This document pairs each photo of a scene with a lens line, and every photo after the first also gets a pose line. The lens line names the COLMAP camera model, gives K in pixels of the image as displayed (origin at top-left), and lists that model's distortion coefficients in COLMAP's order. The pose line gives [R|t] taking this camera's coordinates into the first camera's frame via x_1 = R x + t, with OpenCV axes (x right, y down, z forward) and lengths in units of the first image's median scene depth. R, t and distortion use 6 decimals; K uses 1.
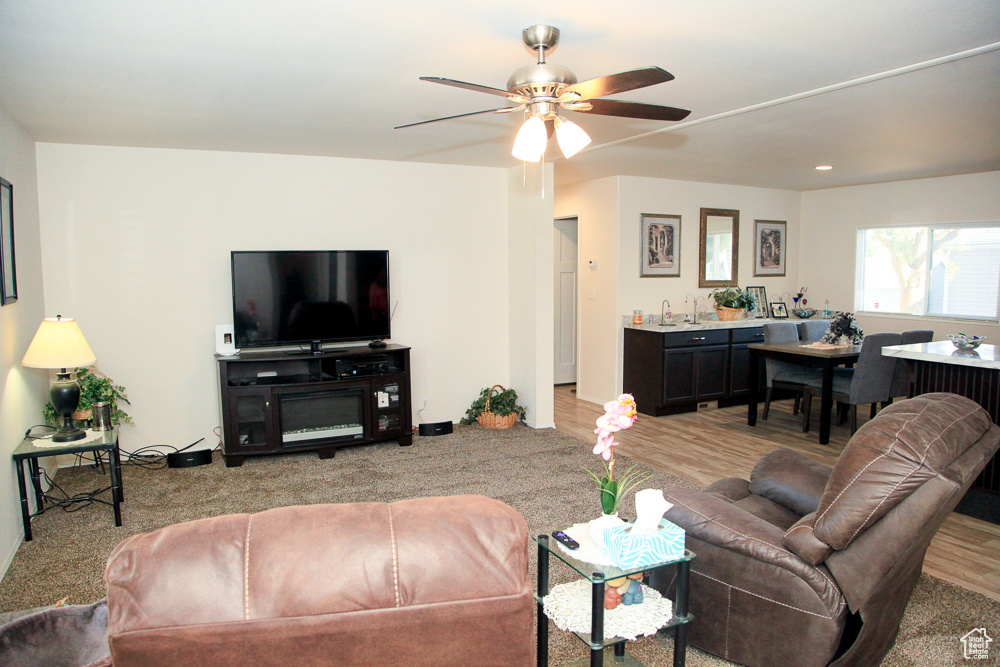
lens RADIAL K [[680.1, 0, 500.0], [0, 680.1, 333.5], [0, 0, 1]] dist [-0.121333, 0.062538]
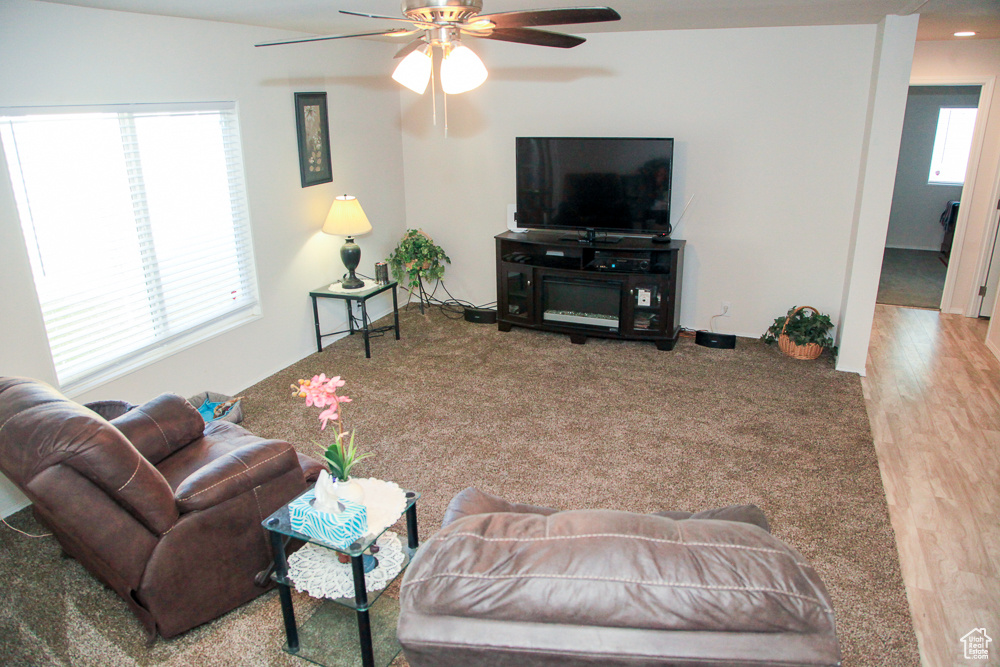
lens RADIAL K [[680.1, 0, 500.0], [0, 680.1, 333.5], [0, 0, 1]] dist [-0.121333, 0.062538]
pose [[0.651246, 0.244168, -0.718513, 0.395463], [-0.066831, 0.961598, 0.266200, -0.096288], [0.755918, -0.125343, 0.642555, 0.218527]]
